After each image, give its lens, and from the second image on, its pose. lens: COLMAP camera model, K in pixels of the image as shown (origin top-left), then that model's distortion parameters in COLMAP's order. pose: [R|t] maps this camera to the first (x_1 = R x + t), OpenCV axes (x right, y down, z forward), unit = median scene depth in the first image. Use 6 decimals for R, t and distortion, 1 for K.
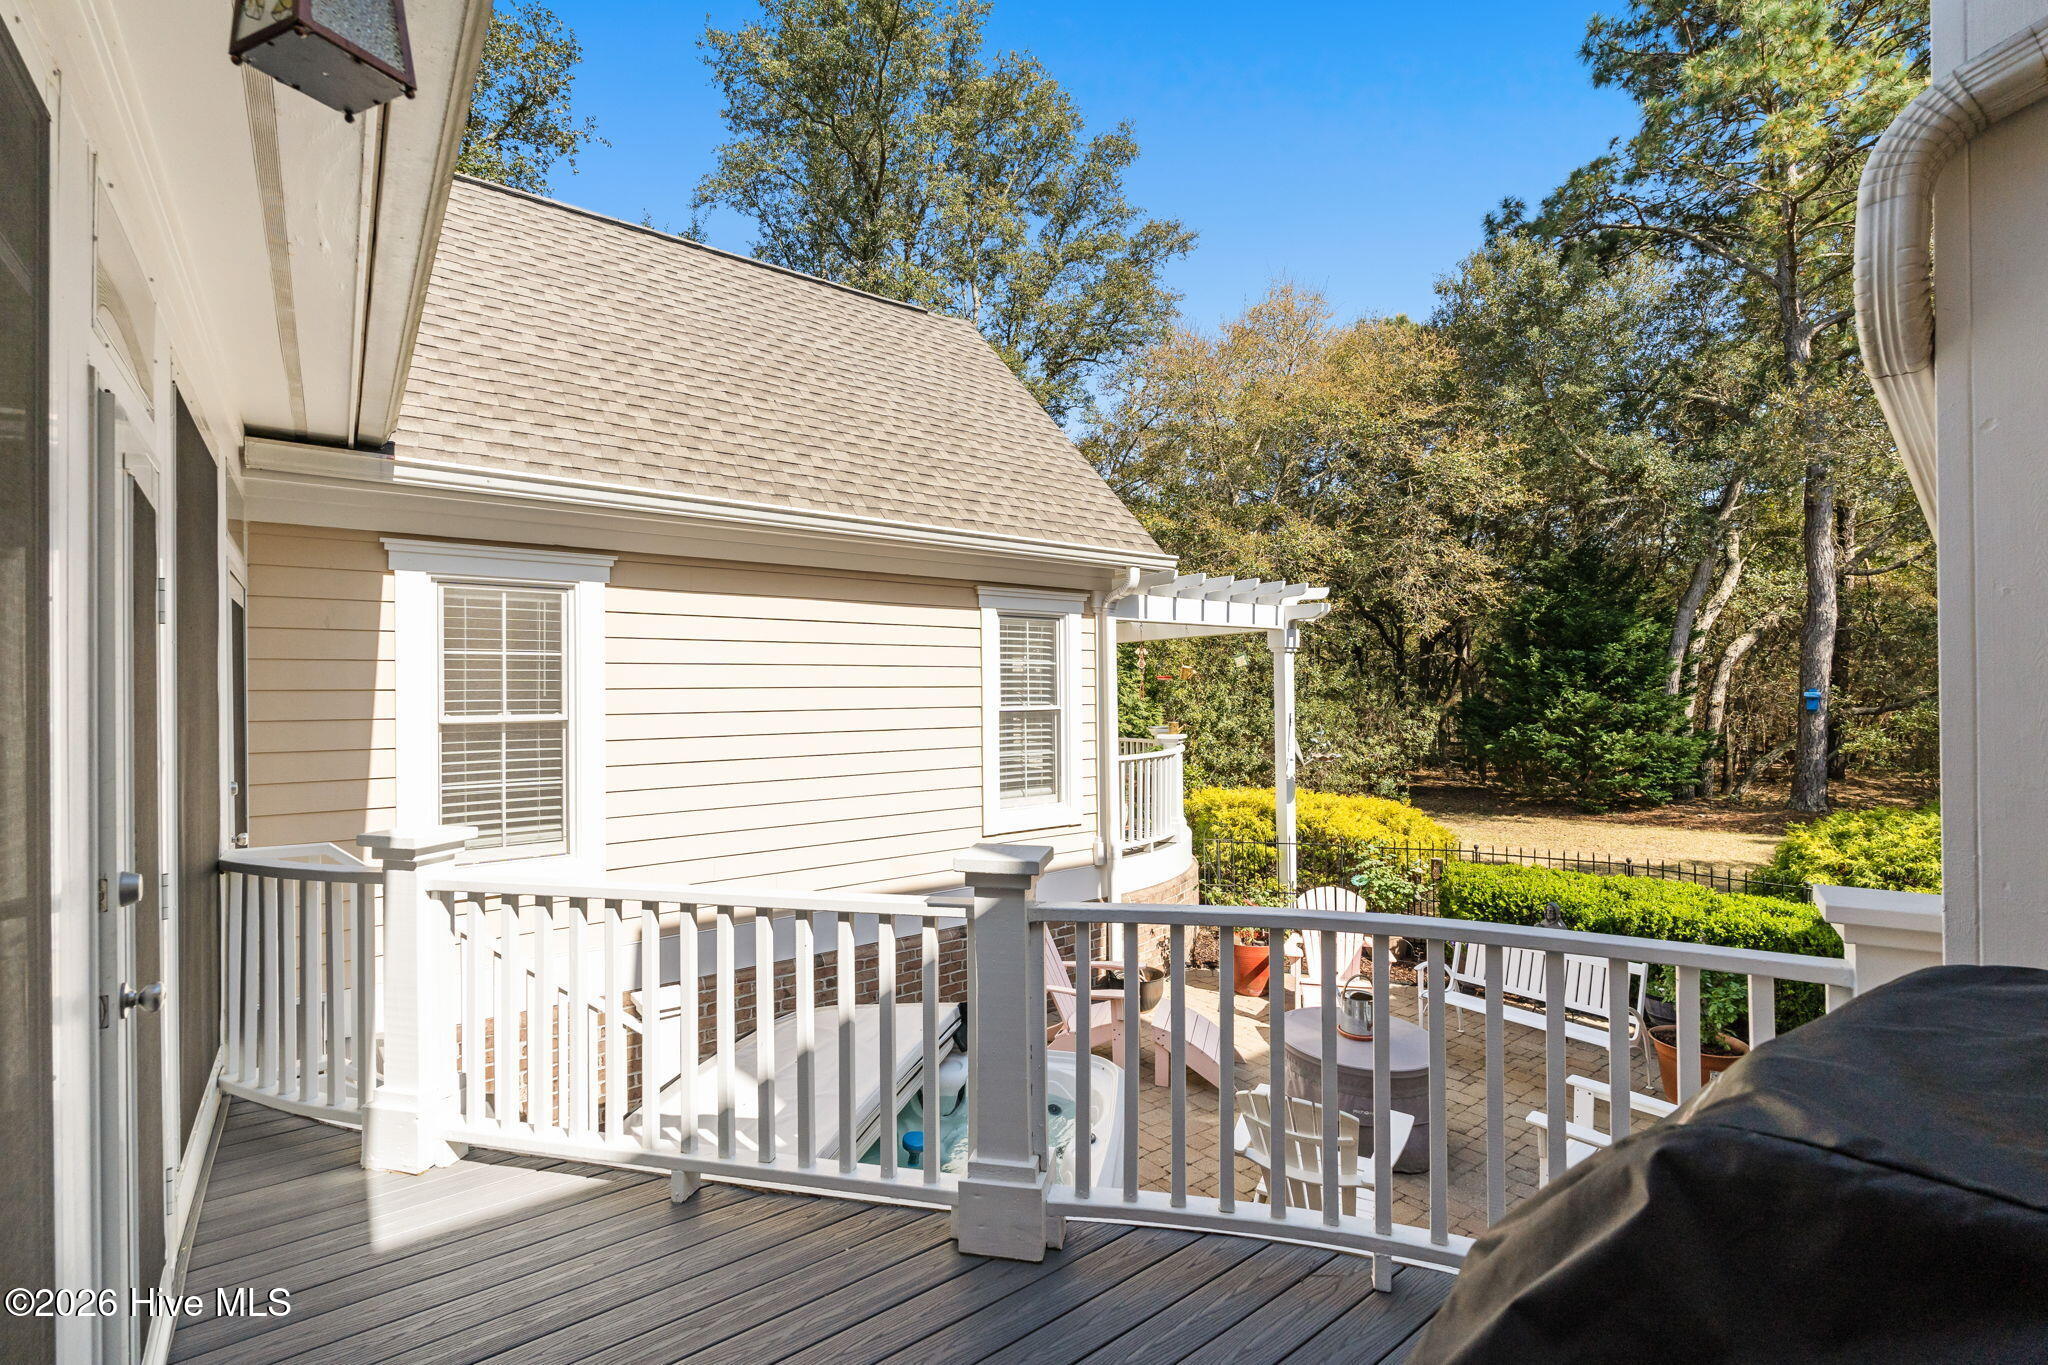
lens RADIAL K [[893.6, 0, 1013.9], [0, 893.6, 694.1], [0, 0, 1]] dist [-0.001953, 0.000045]
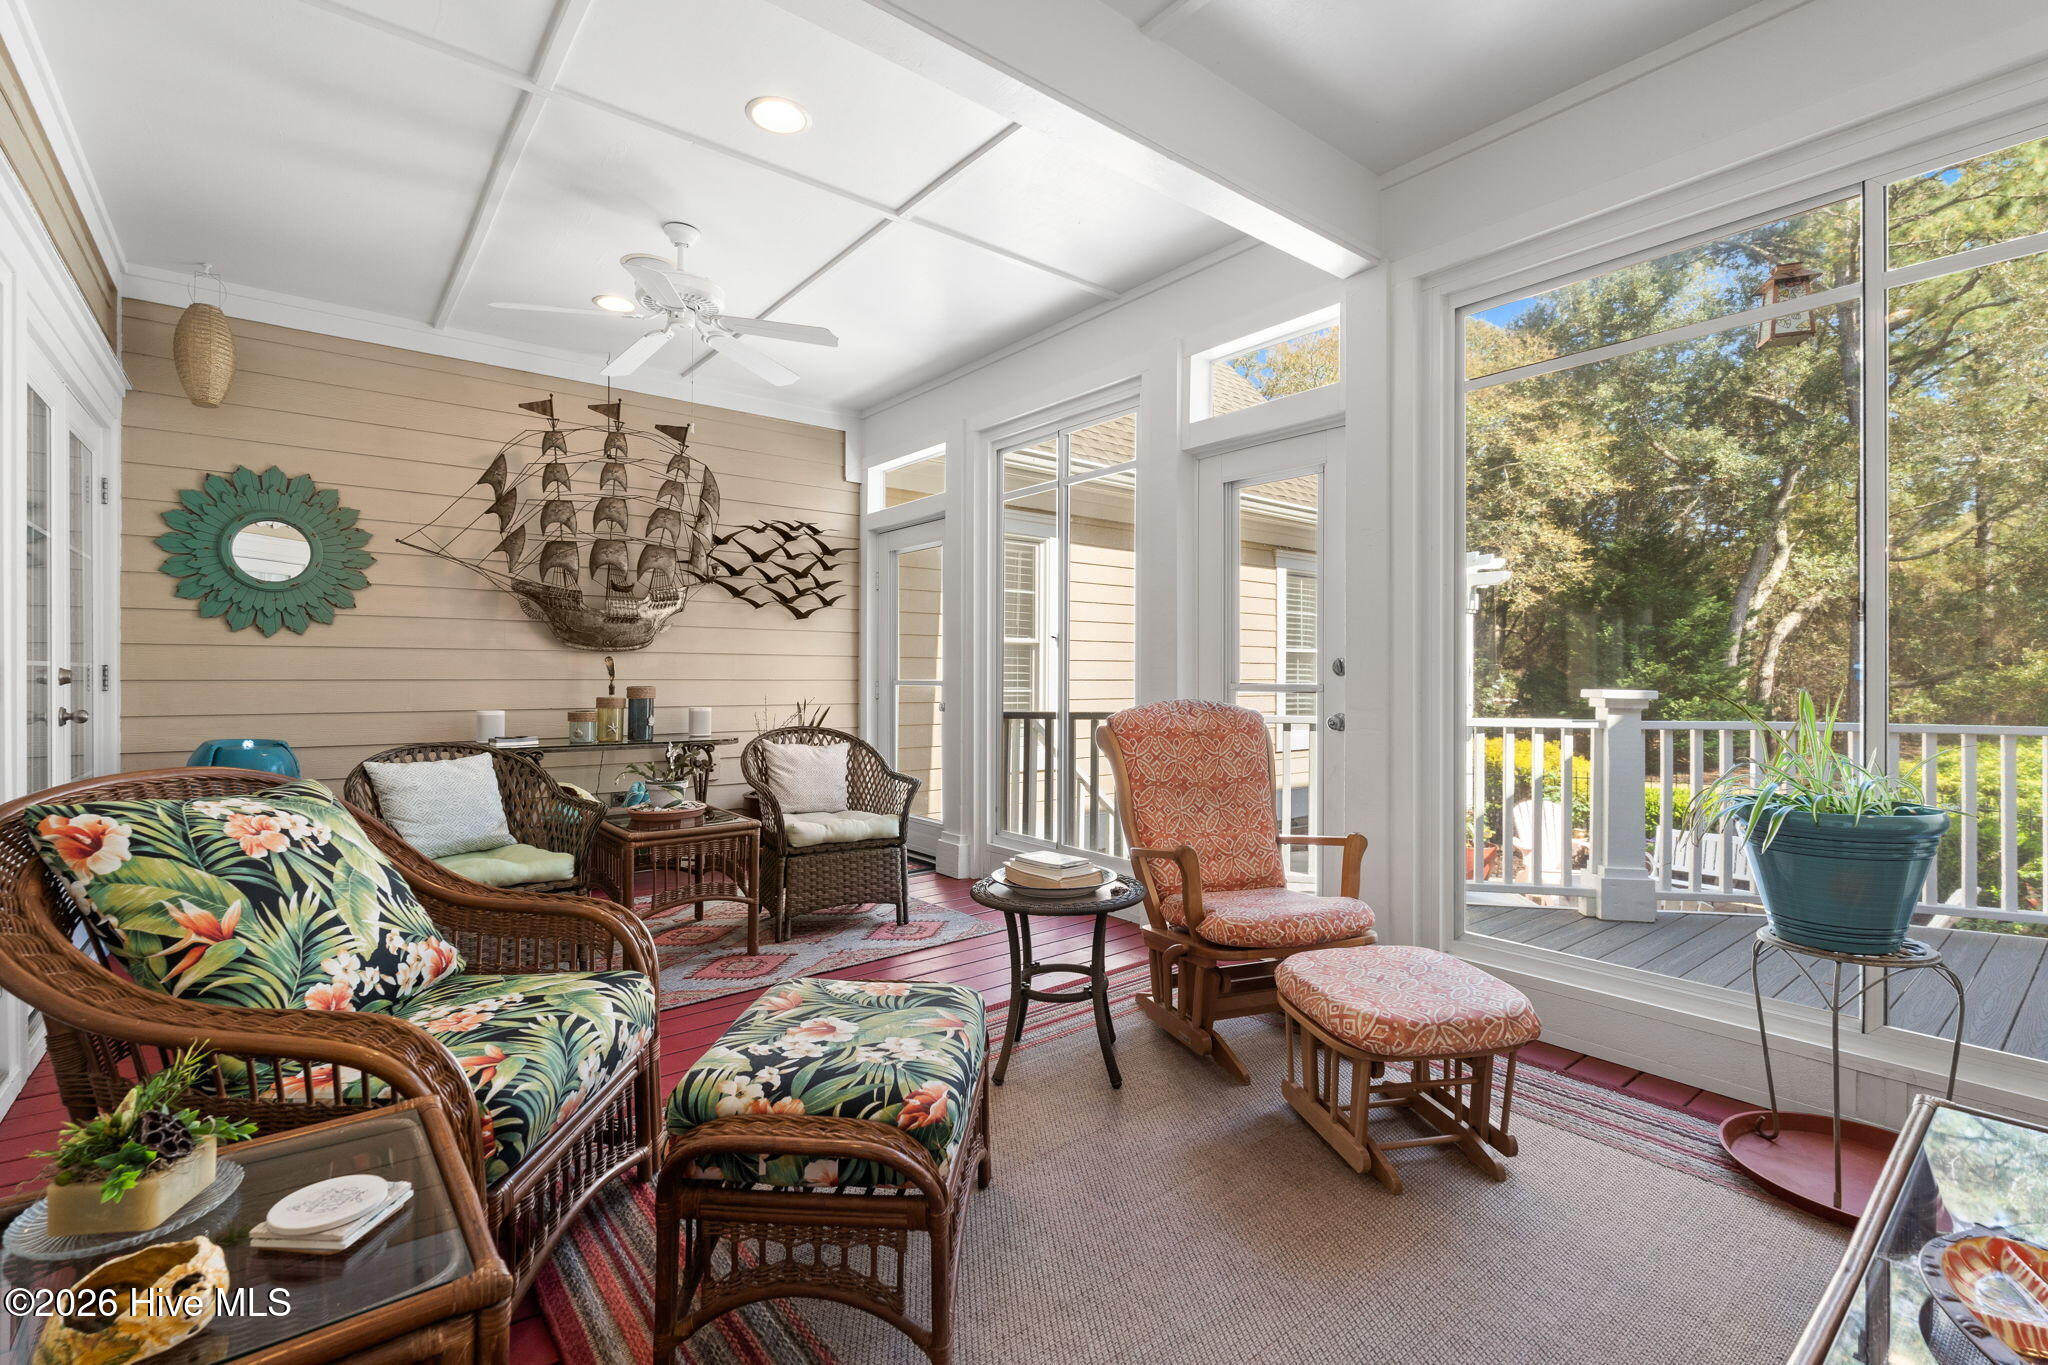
lens RADIAL K [[893.6, 0, 1031.5], [0, 893.6, 675.7], [0, 0, 1]] dist [-0.001953, 0.000045]
pose [[0.999759, 0.012272, 0.018215, -0.146677], [-0.012317, 0.999921, 0.002376, 0.020160], [-0.018185, -0.002599, 0.999831, -0.084028]]
